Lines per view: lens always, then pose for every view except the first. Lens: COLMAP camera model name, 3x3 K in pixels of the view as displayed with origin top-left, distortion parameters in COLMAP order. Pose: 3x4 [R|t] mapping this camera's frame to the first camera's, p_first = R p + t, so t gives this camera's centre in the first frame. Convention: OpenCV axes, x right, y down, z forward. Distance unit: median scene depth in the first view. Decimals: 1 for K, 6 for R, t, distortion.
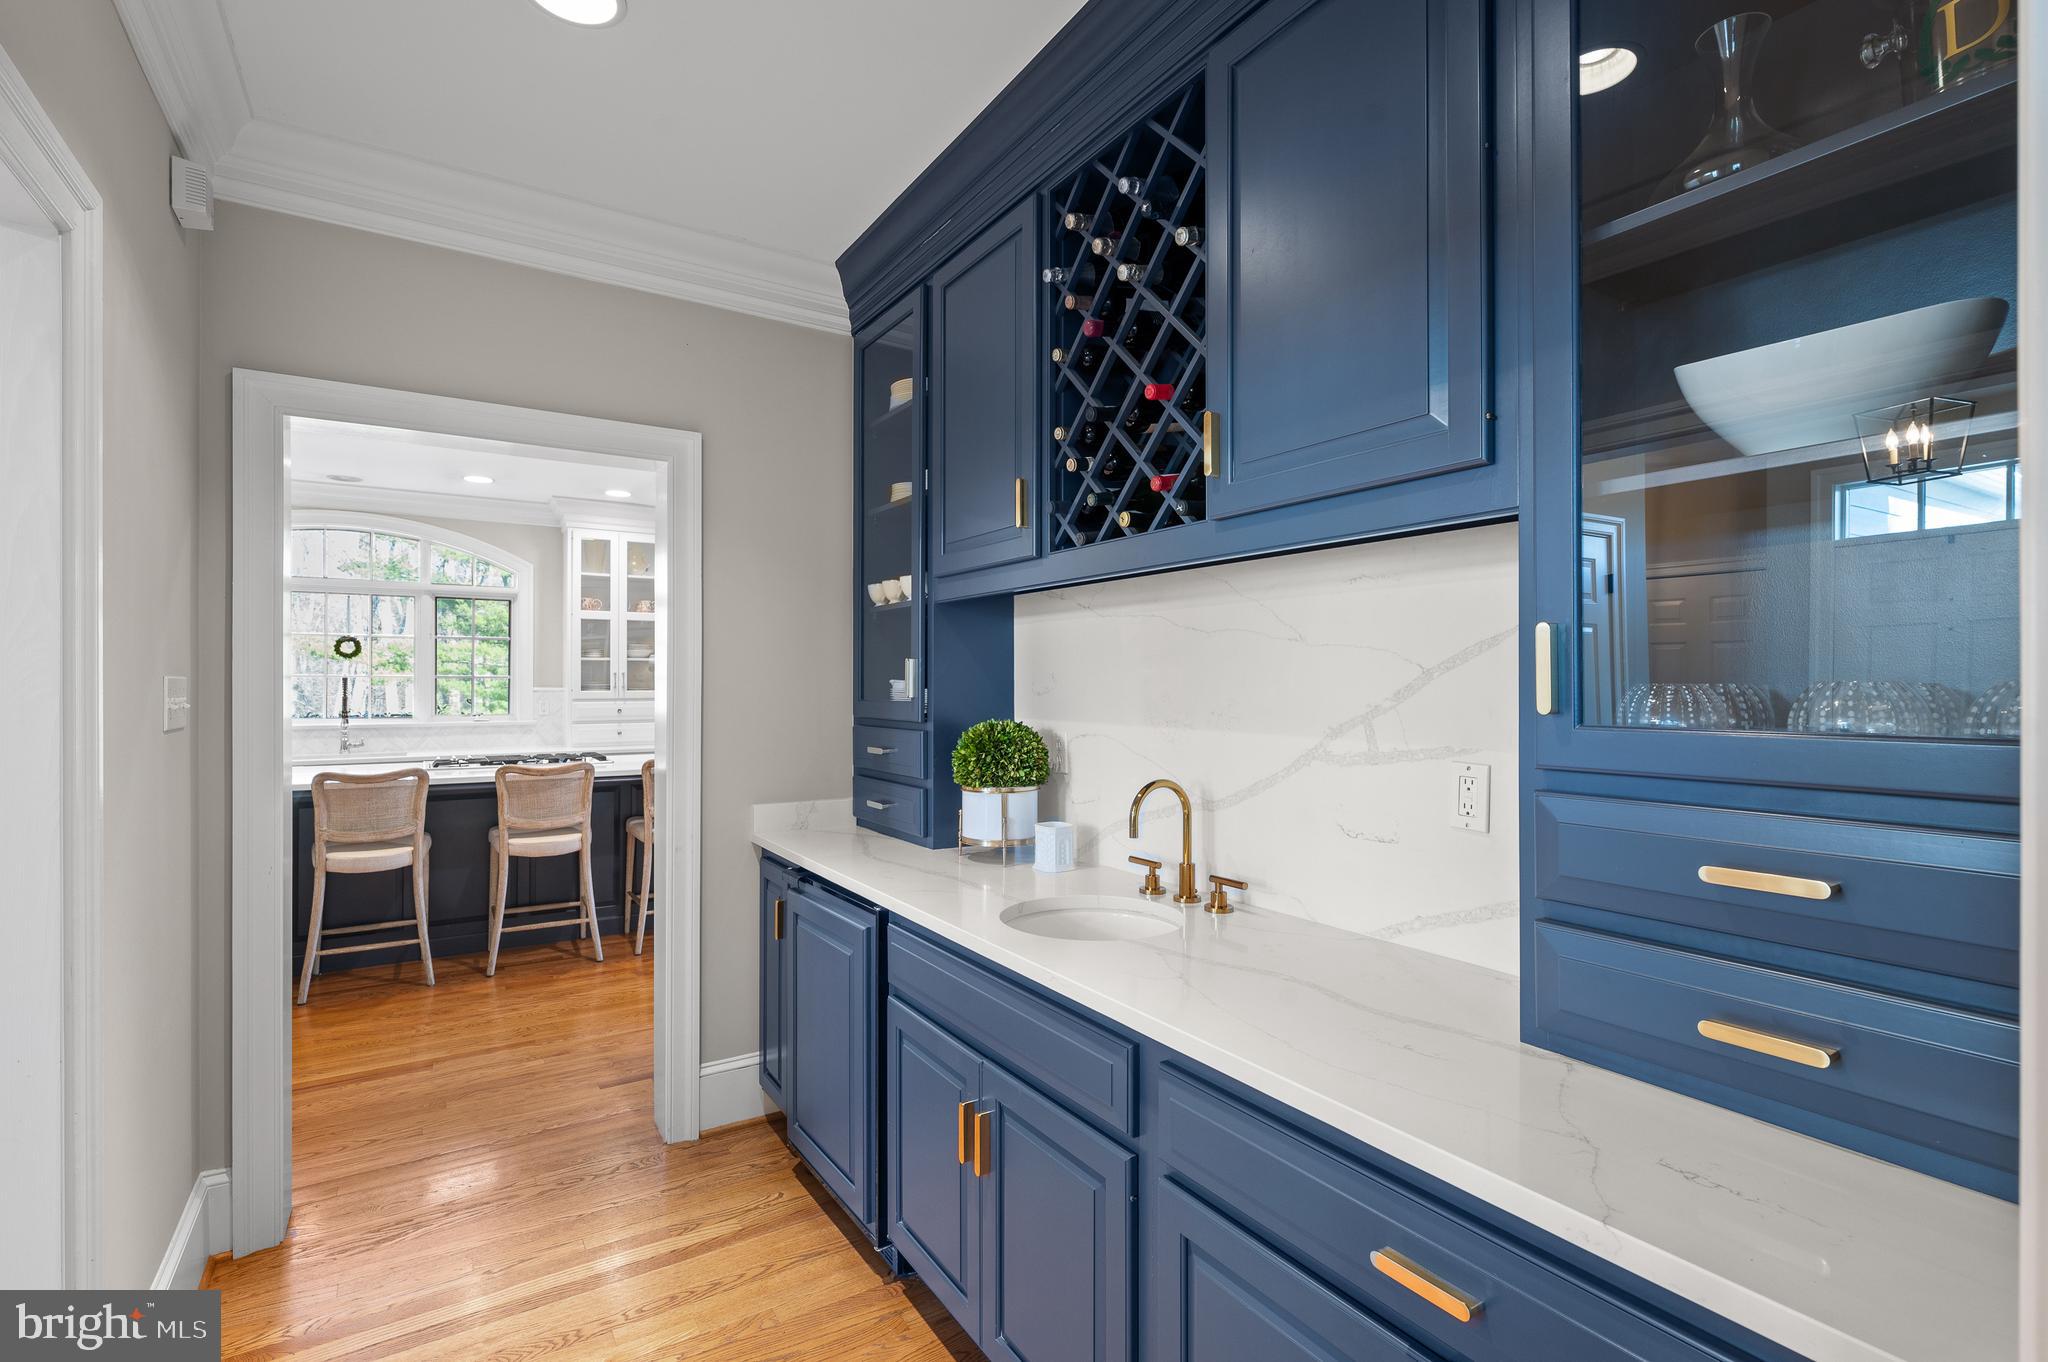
lens RADIAL K [[969.8, 0, 1038.7], [0, 969.8, 675.5], [0, 0, 1]] dist [0.001937, 0.001101]
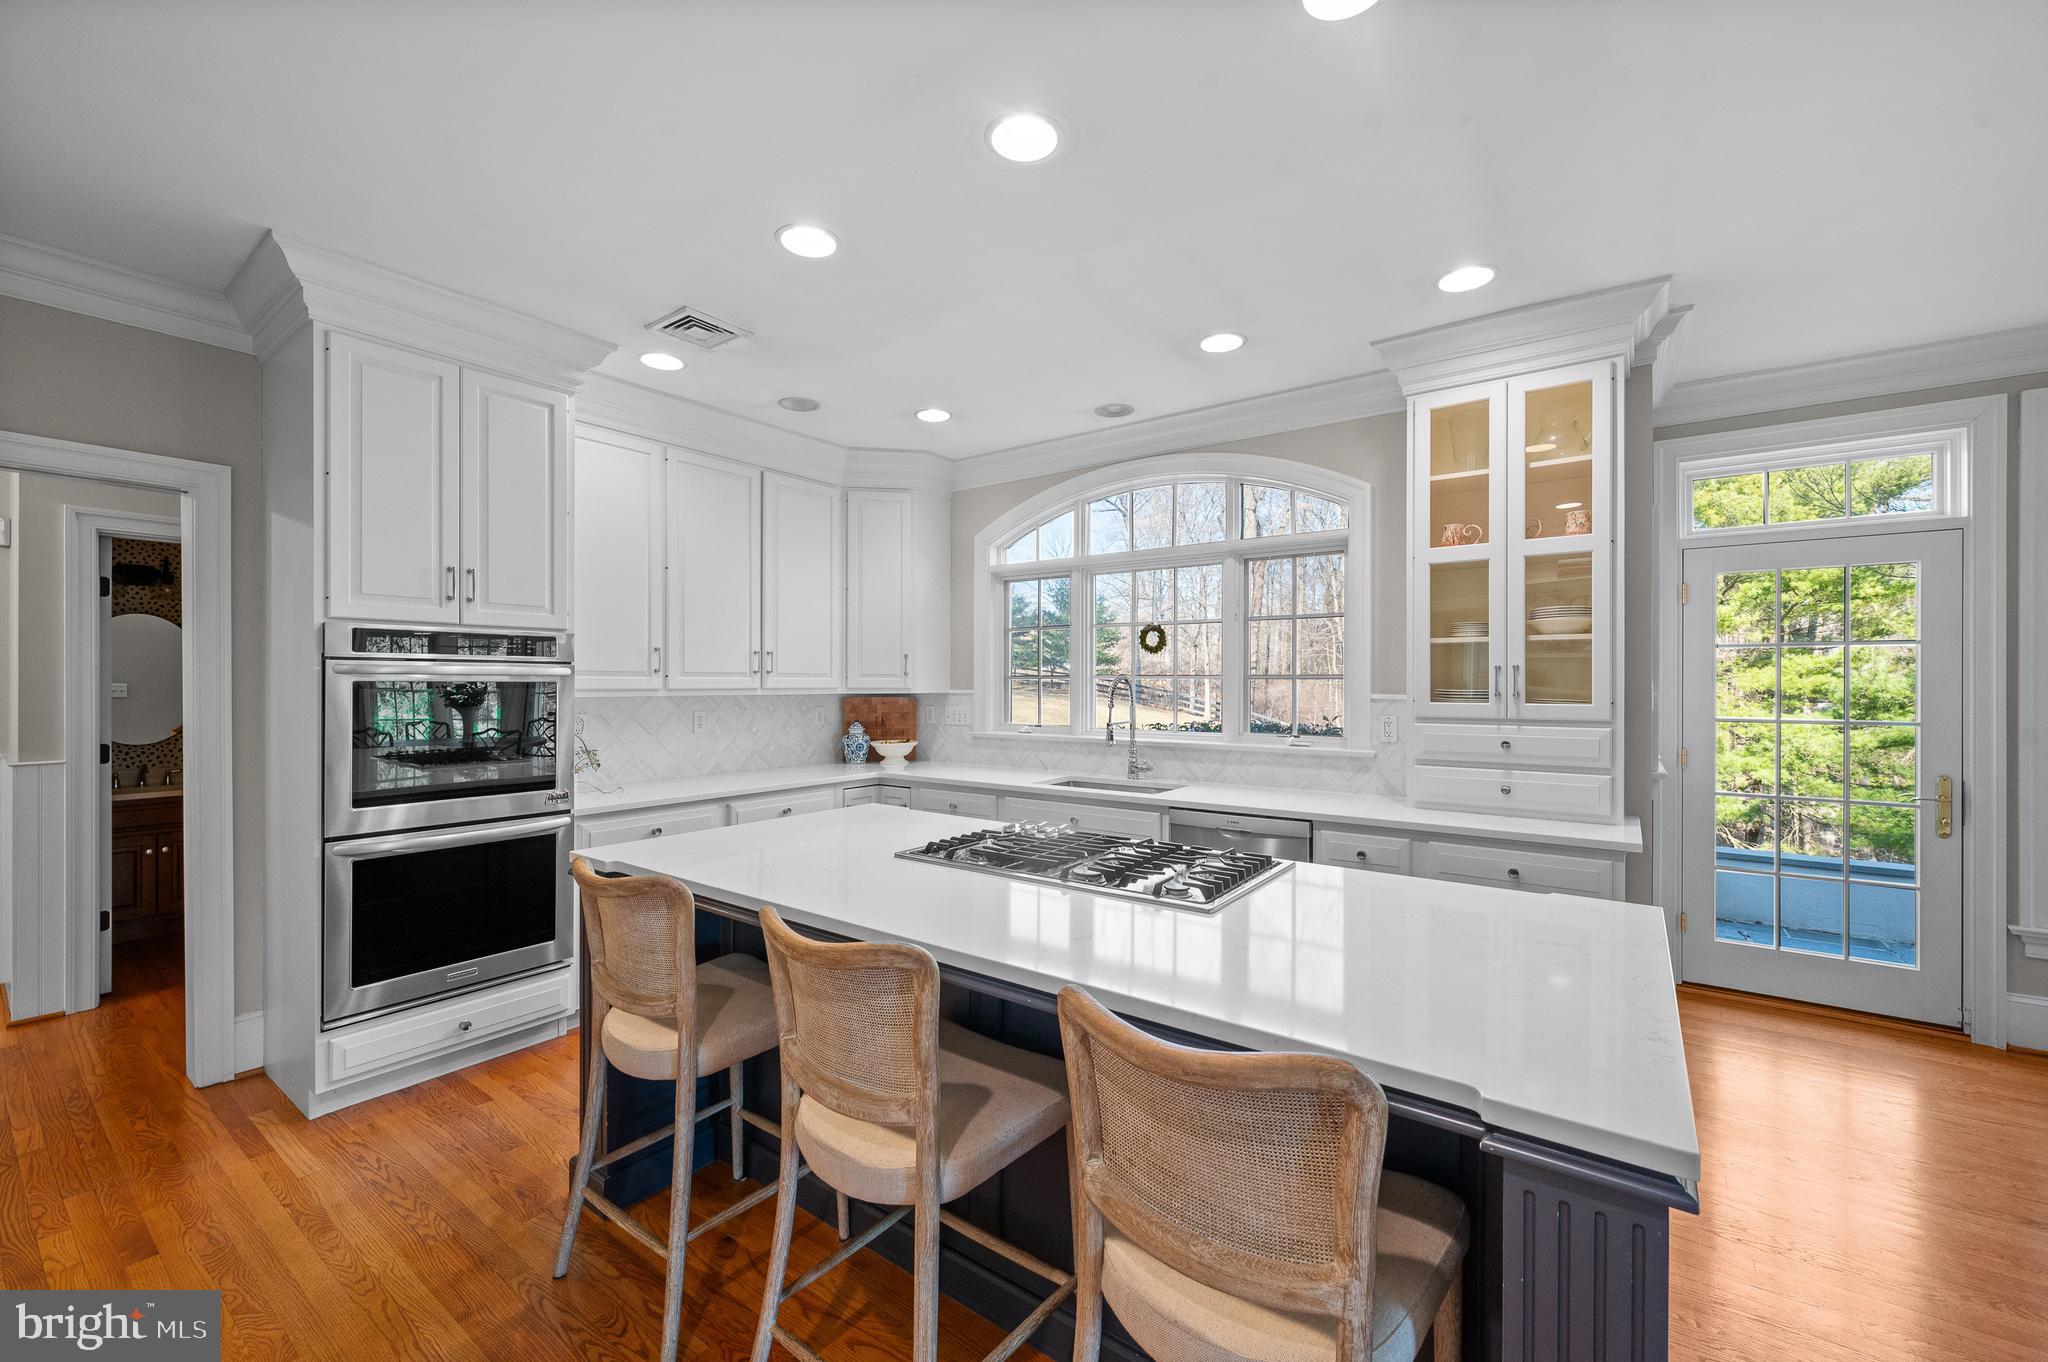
lens RADIAL K [[823.9, 0, 1033.7], [0, 823.9, 684.0], [0, 0, 1]] dist [0.001239, -0.000520]
pose [[0.365202, 0.002231, -0.930925, -0.133057], [0.007218, 0.999960, 0.005228, 0.002337], [0.930900, -0.008629, 0.365172, 0.630326]]
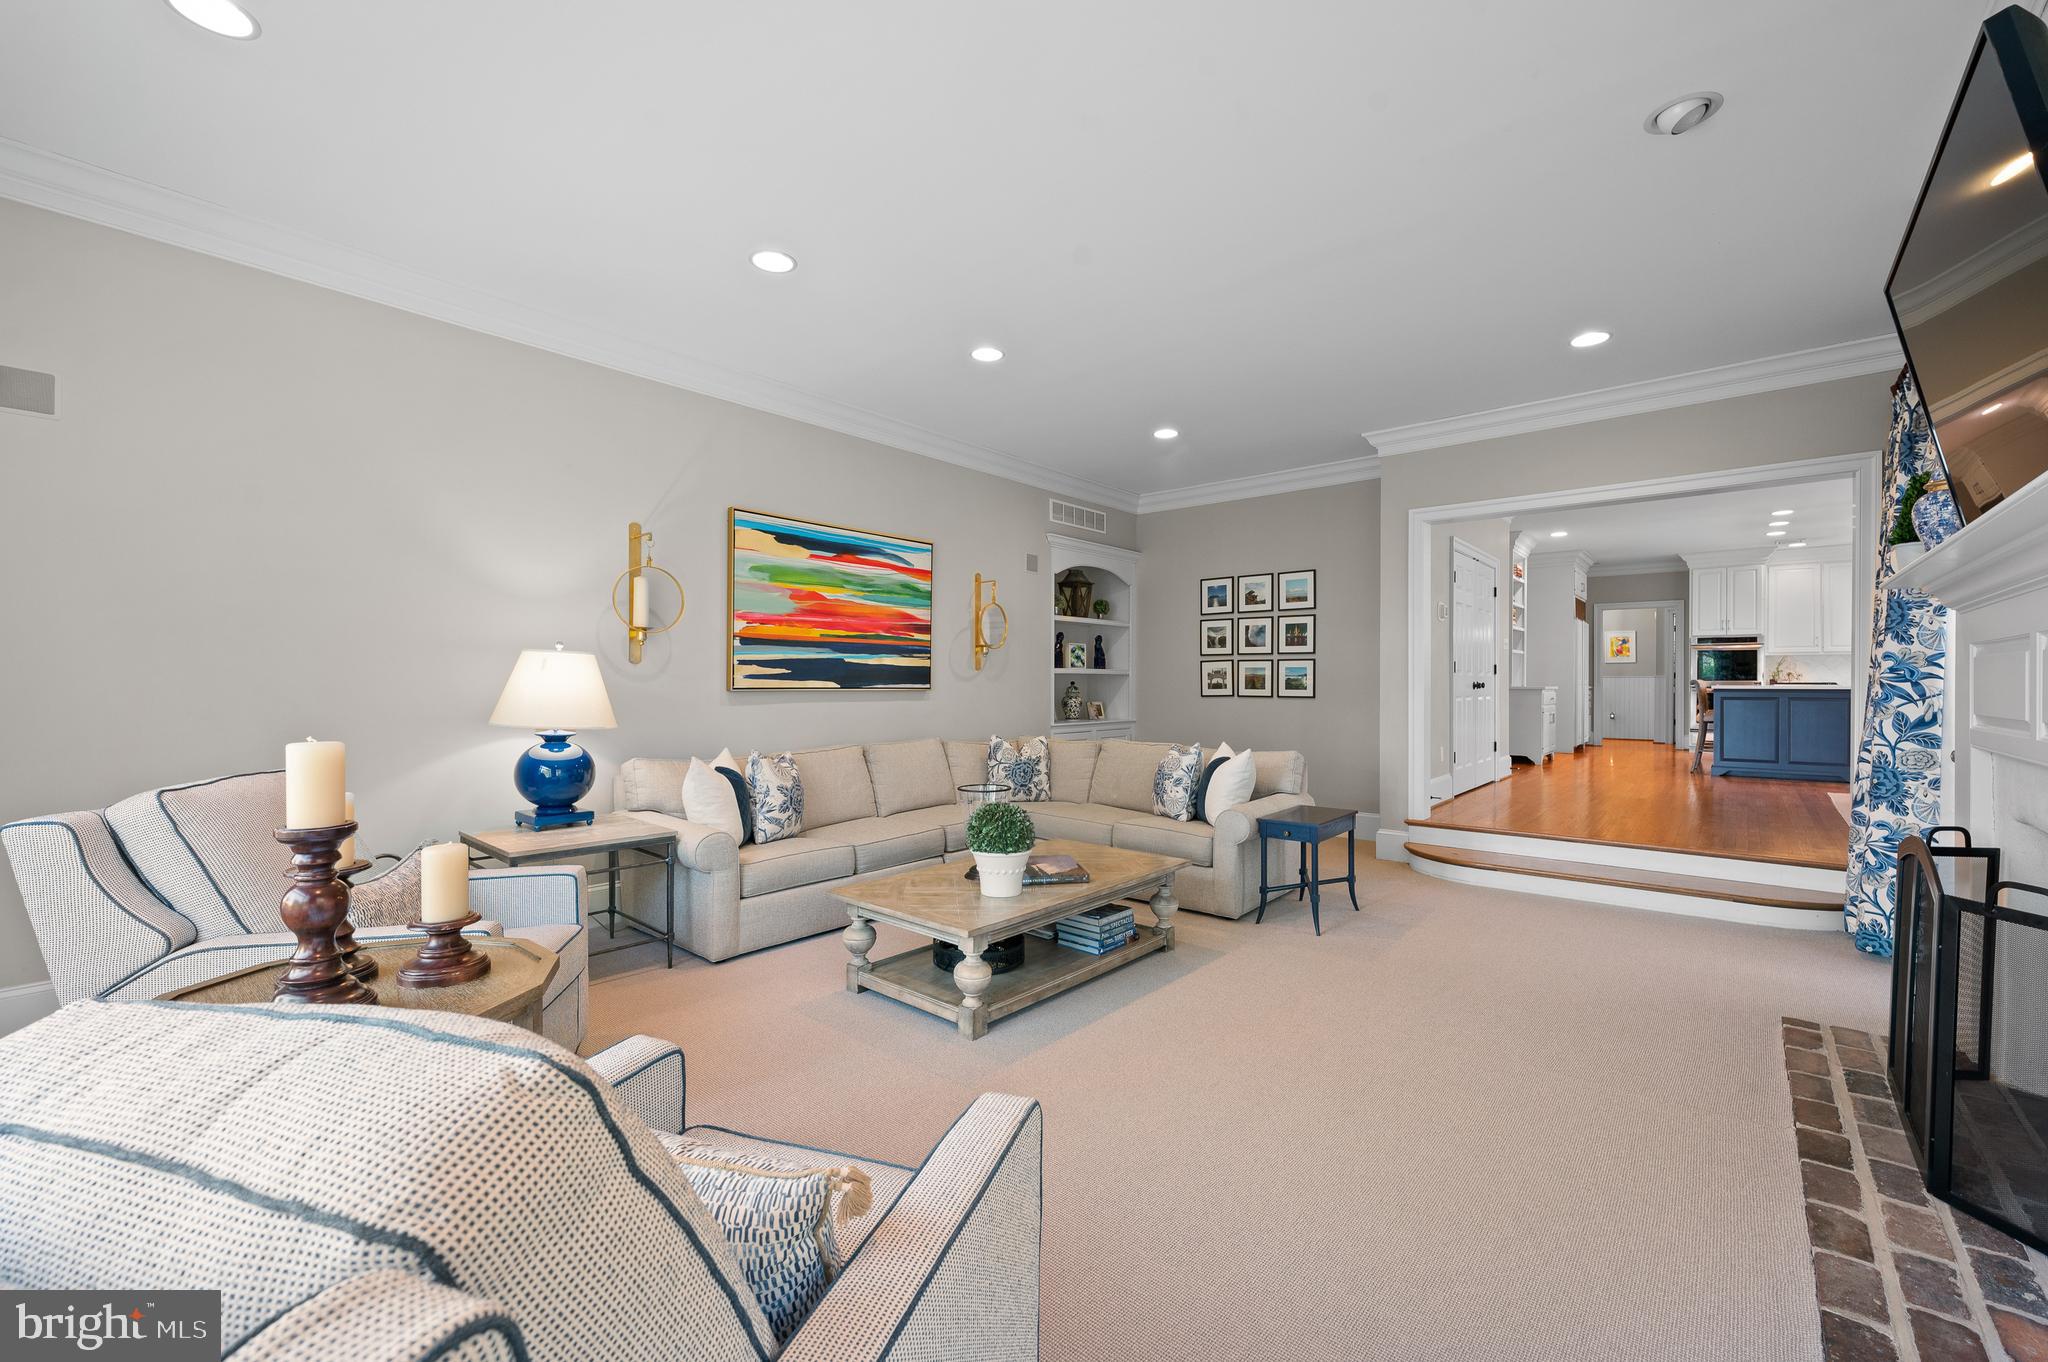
lens RADIAL K [[823.9, 0, 1048.6], [0, 823.9, 673.1], [0, 0, 1]] dist [0.001239, -0.000520]
pose [[-0.952260, -0.007778, -0.305189, 1.058010], [-0.002040, 0.999815, -0.019116, 0.075958], [0.305281, -0.017581, -0.952100, 1.589865]]
